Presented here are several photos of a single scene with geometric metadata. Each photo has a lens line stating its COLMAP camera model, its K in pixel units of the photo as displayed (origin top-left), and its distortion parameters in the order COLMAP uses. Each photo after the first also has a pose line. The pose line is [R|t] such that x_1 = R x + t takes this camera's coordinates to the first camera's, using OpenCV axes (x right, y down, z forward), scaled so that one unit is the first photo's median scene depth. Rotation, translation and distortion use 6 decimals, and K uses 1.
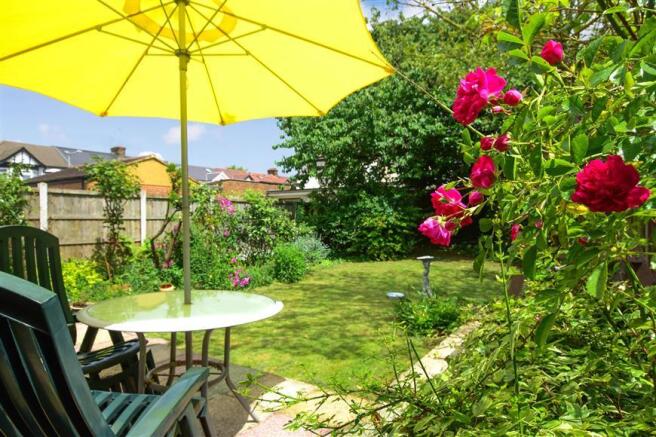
lens RADIAL K [[392.9, 0, 328.6], [0, 392.9, 216.1], [0, 0, 1]] dist [-0.039198, 0.000176]
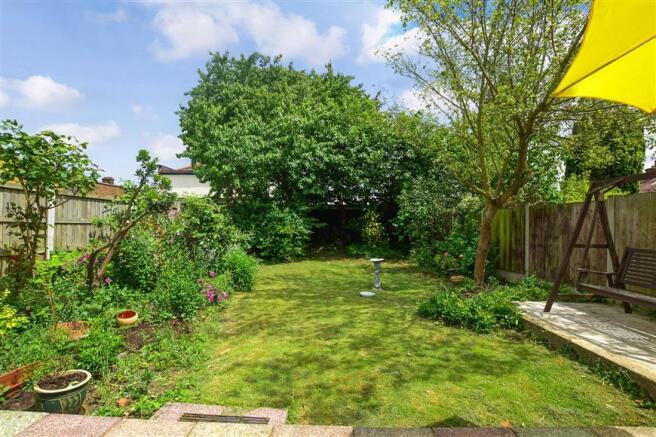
lens RADIAL K [[288.0, 0, 325.6], [0, 288.0, 218.6], [0, 0, 1]] dist [-0.035727, 0.004756]
pose [[0.851860, 0.030348, 0.522890, -0.232635], [-0.018767, 0.999447, -0.027432, 0.003516], [-0.523434, 0.013555, 0.851959, 0.206069]]
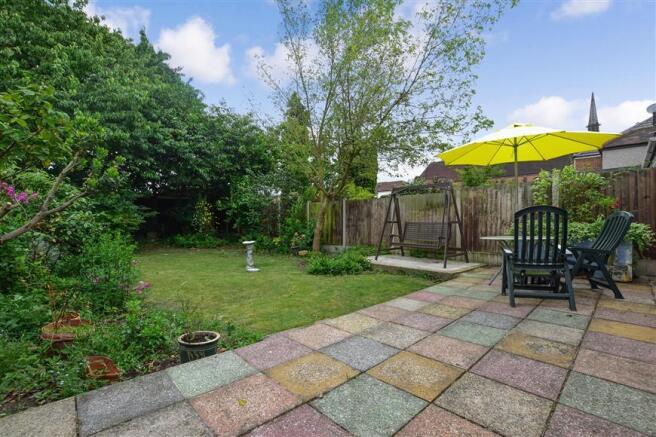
lens RADIAL K [[288.0, 0, 325.6], [0, 288.0, 218.6], [0, 0, 1]] dist [-0.035727, 0.004756]
pose [[0.258803, 0.006063, 0.965911, -0.435792], [-0.002211, 0.999981, -0.005685, 0.015957], [-0.965928, -0.000664, 0.258812, 0.300856]]
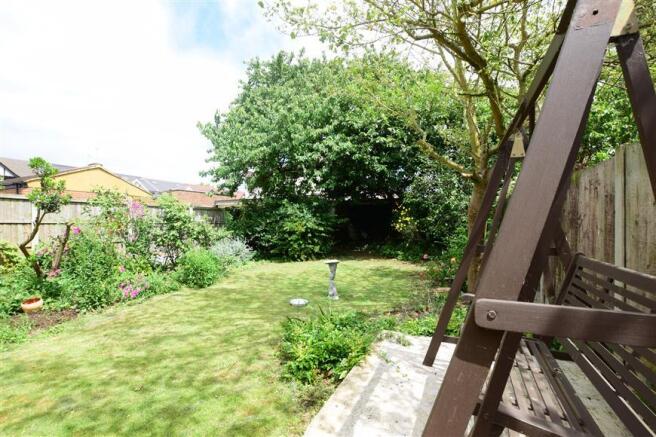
lens RADIAL K [[288.0, 0, 325.6], [0, 288.0, 218.6], [0, 0, 1]] dist [-0.035727, 0.004756]
pose [[0.987732, 0.003563, 0.156118, 0.074881], [-0.001355, 0.999898, -0.014242, 0.003789], [-0.156153, 0.013856, 0.987636, 0.173283]]
